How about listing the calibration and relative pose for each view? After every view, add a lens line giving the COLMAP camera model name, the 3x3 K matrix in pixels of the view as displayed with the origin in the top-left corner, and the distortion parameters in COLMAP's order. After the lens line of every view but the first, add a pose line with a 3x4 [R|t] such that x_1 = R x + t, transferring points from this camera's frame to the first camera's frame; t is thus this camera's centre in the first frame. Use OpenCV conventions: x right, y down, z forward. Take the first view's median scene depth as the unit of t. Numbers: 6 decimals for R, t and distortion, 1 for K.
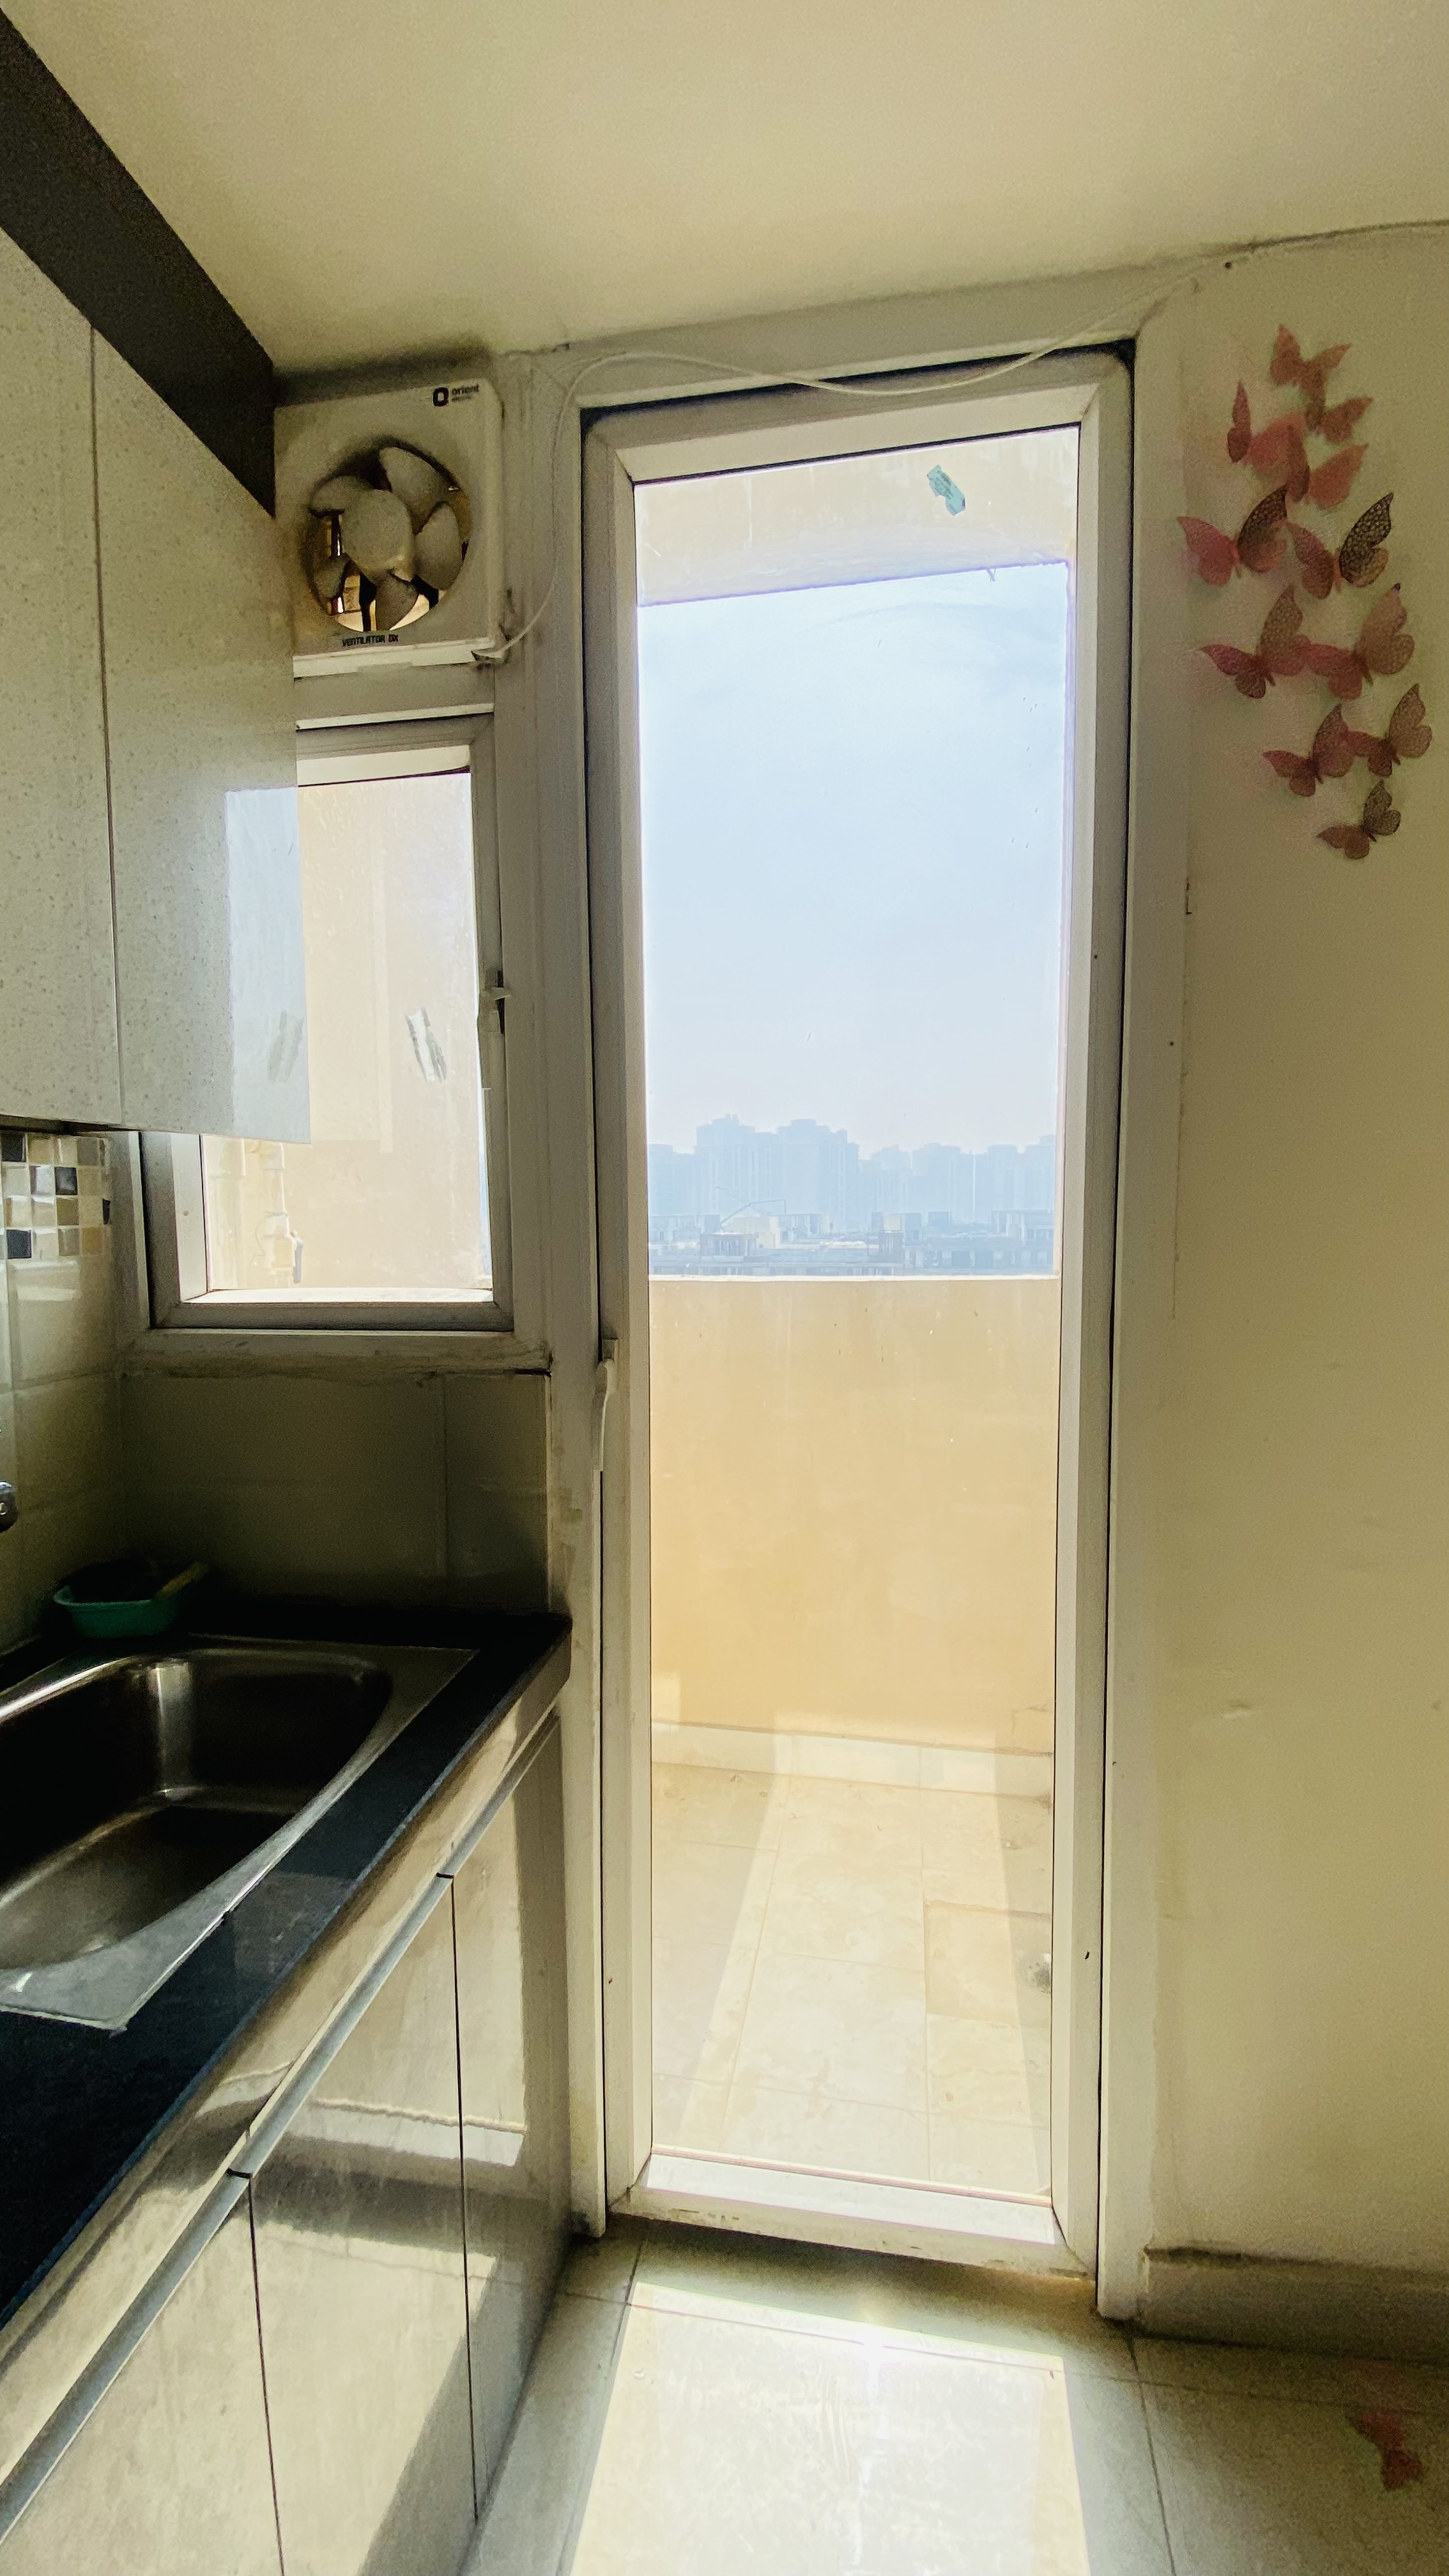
lens RADIAL K [[1066.2, 0, 736.9], [0, 1066.2, 1287.7], [0, 0, 1]] dist [0.021084, -0.020239]
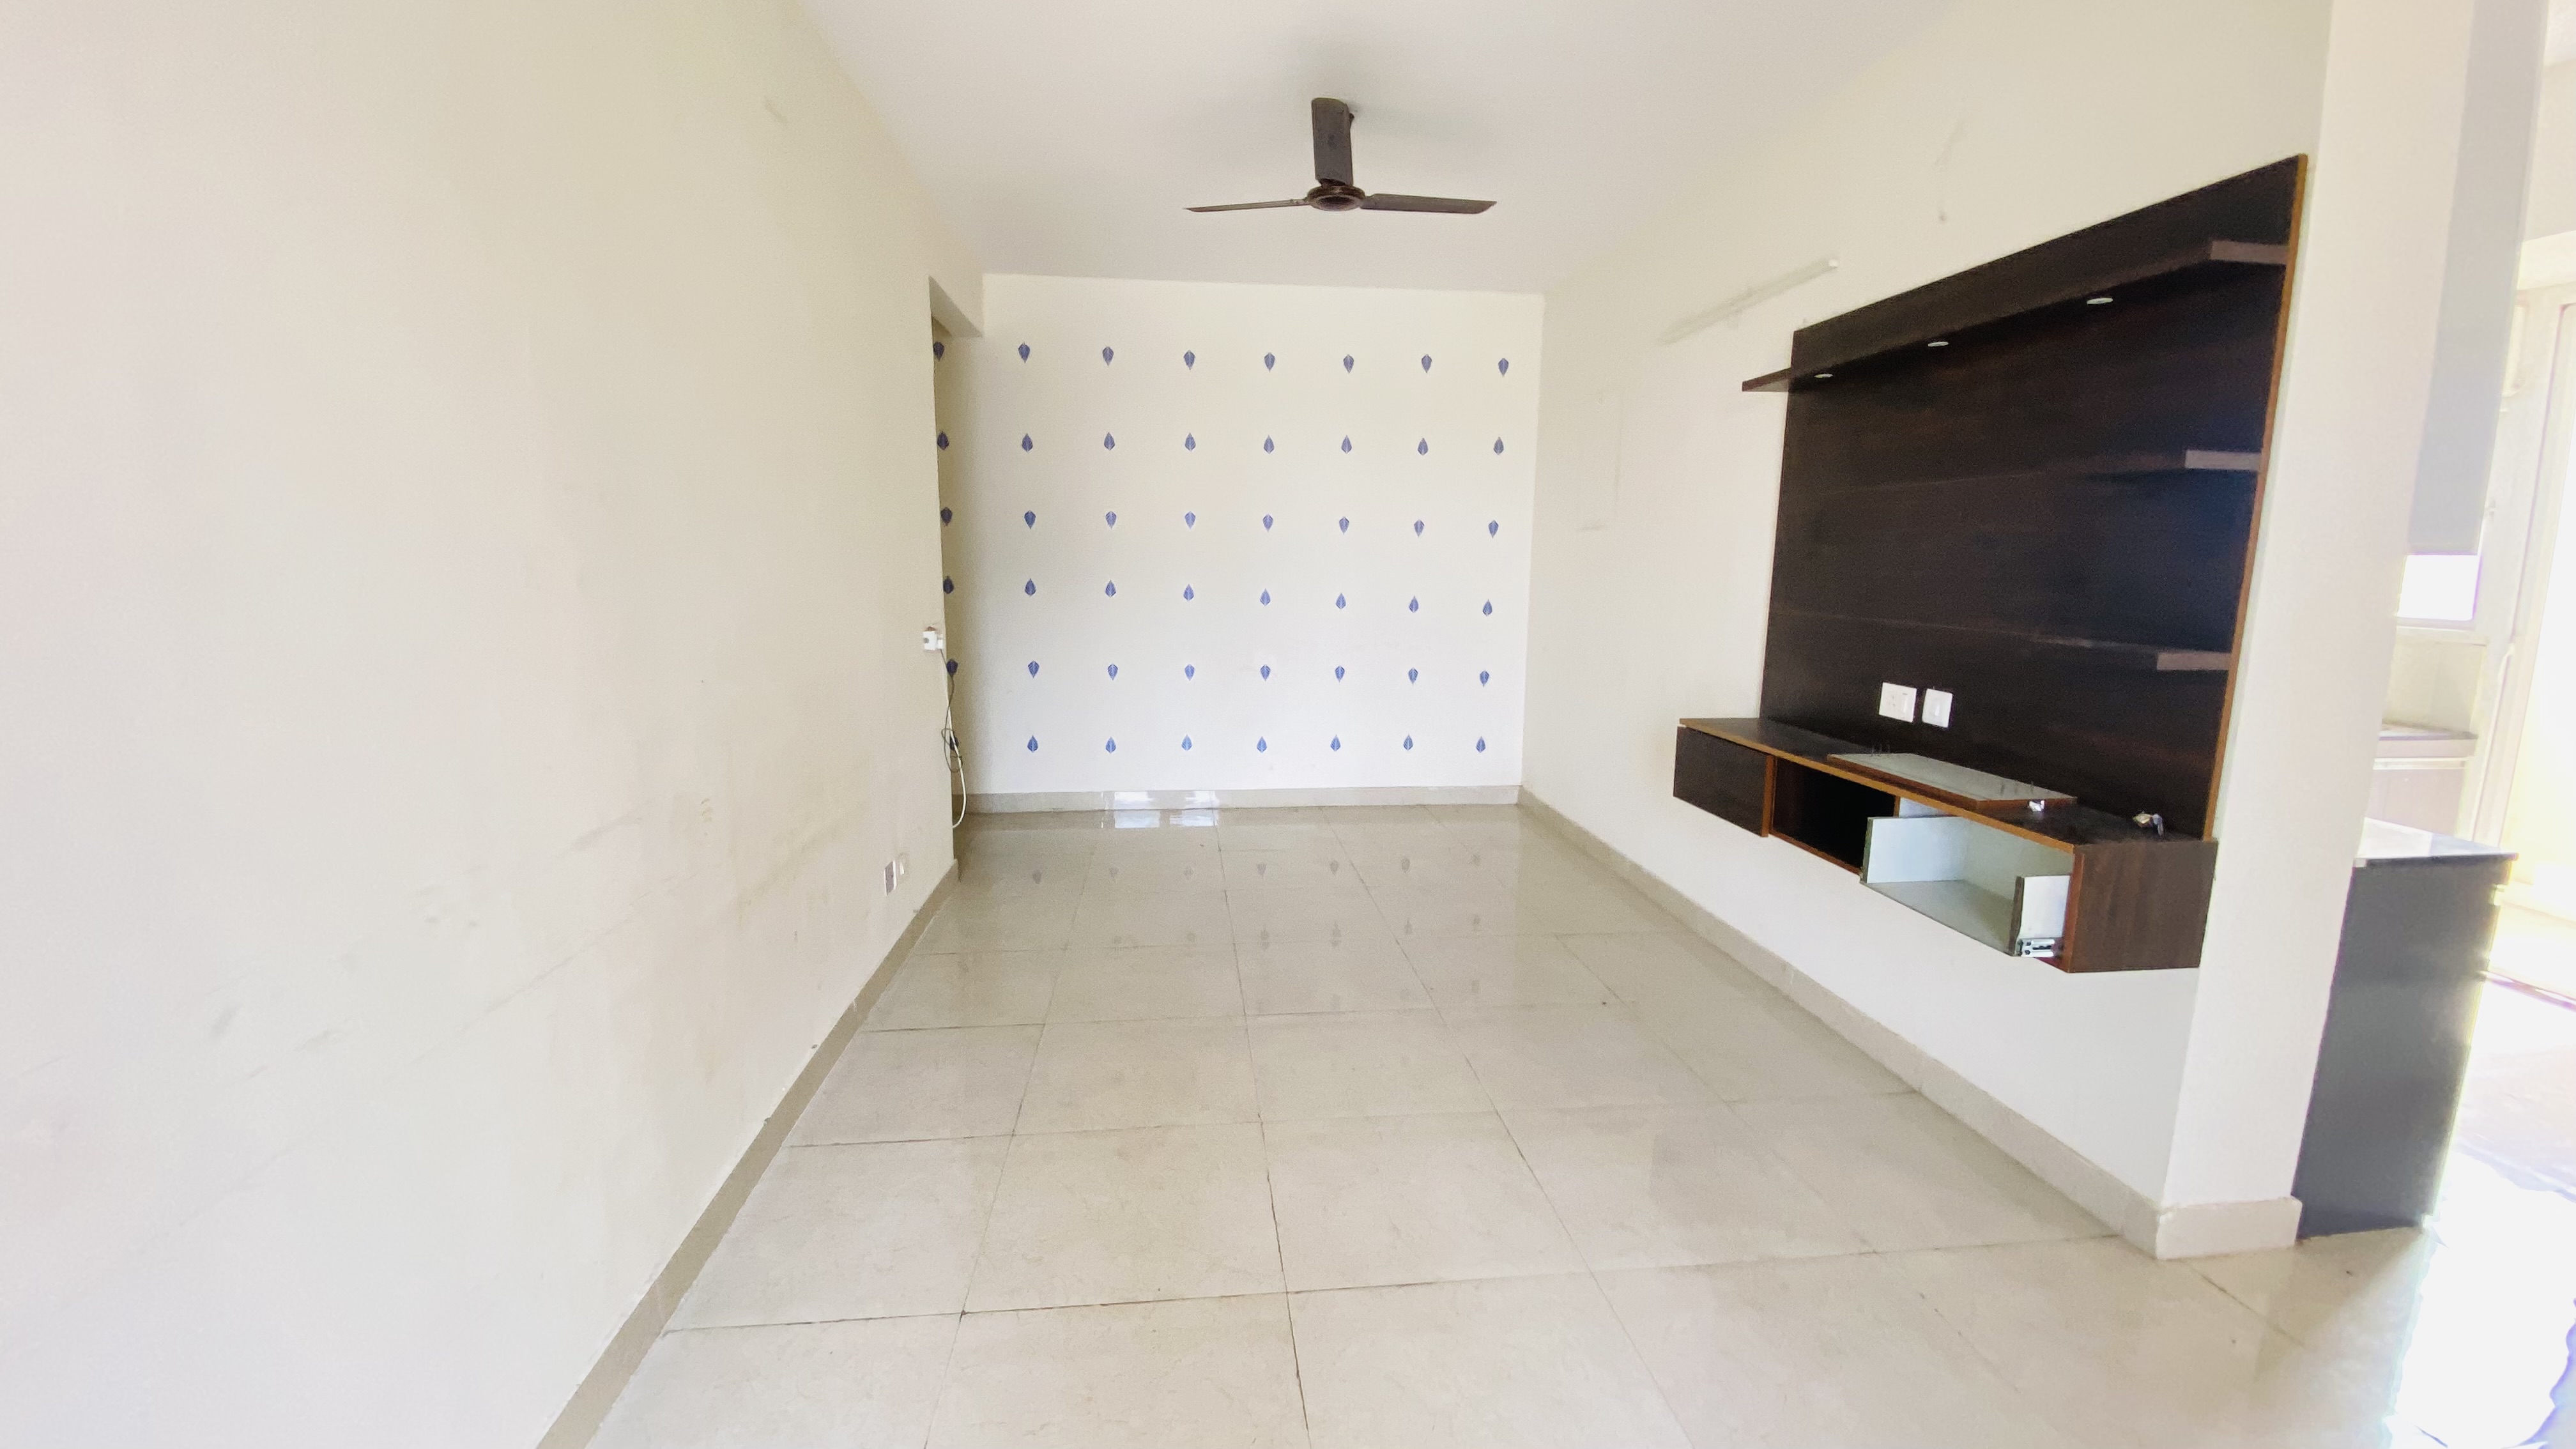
lens RADIAL K [[1066.2, 0, 1287.1], [0, 1066.2, 722.7], [0, 0, 1]] dist [0.021084, -0.020239]
pose [[0.275093, 0.159476, -0.948099, 1.627893], [-0.082556, 0.986423, 0.141968, 0.143003], [0.957867, 0.039217, 0.284523, -2.801951]]
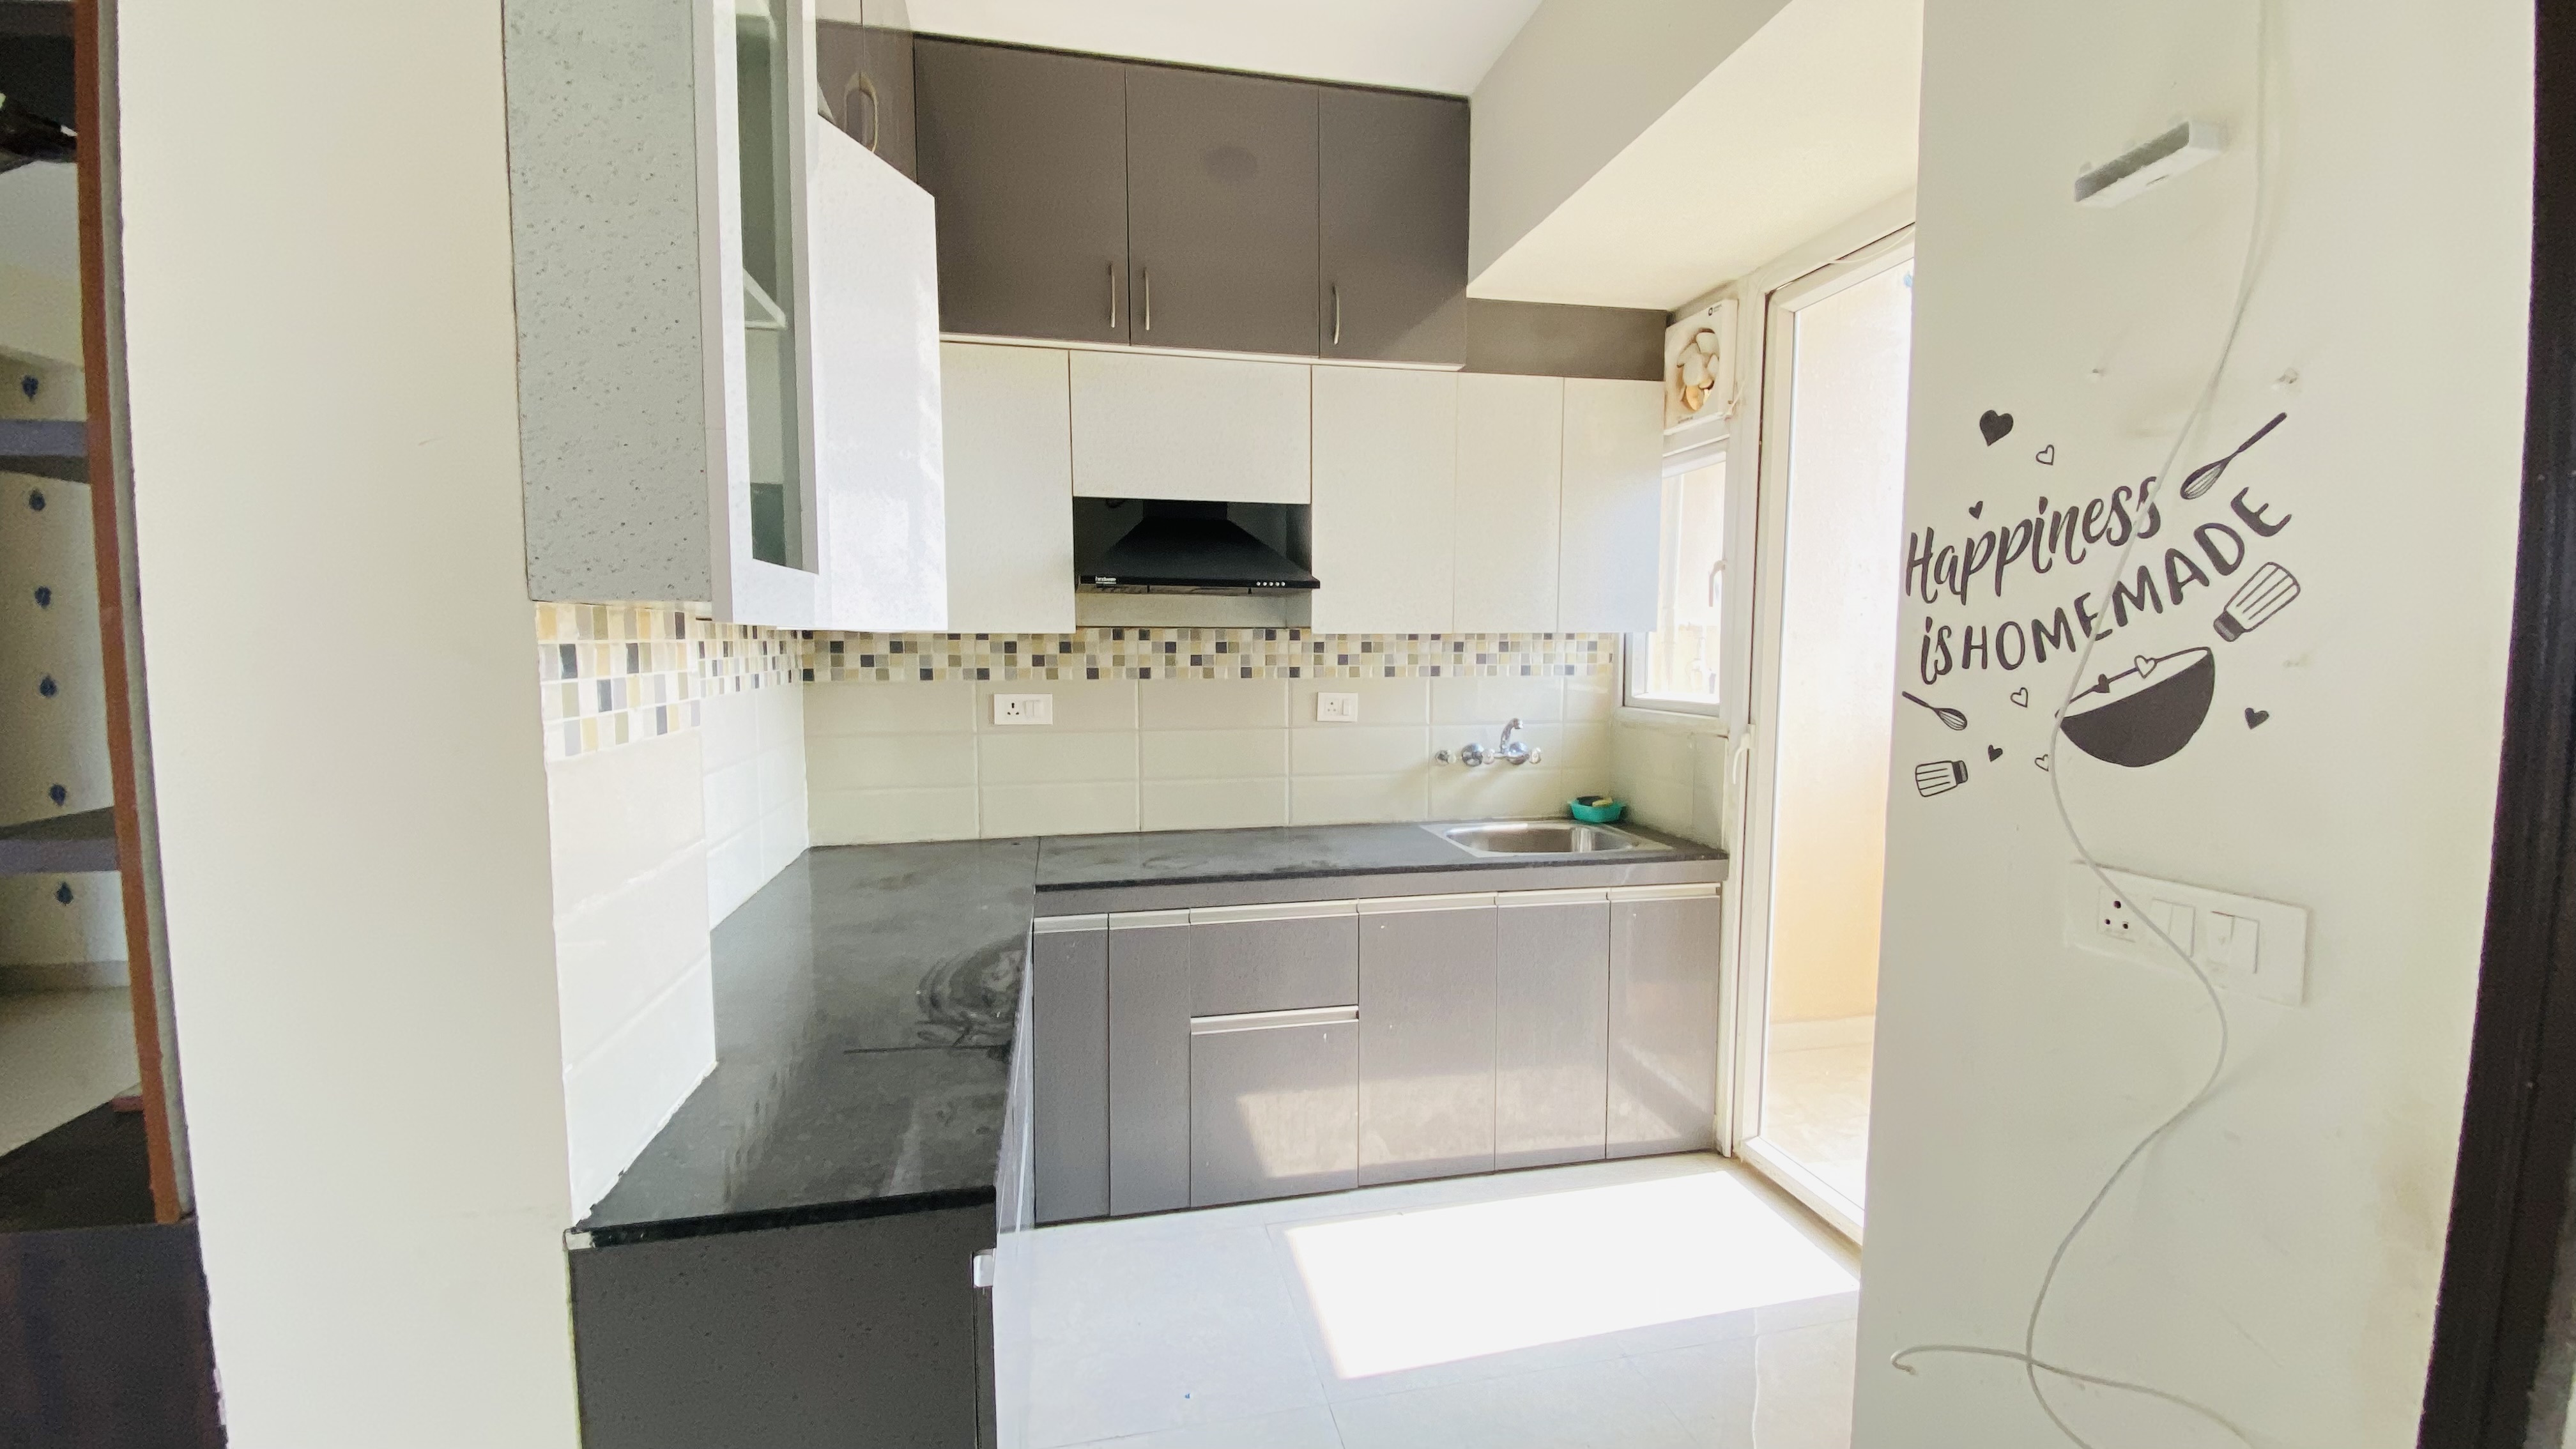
lens RADIAL K [[1066.2, 0, 1287.1], [0, 1066.2, 722.7], [0, 0, 1]] dist [0.021084, -0.020239]
pose [[0.376701, 0.079391, -0.922927, 1.482353], [-0.068983, 0.995958, 0.057517, -0.012938], [0.923763, 0.042000, 0.380655, -0.647669]]
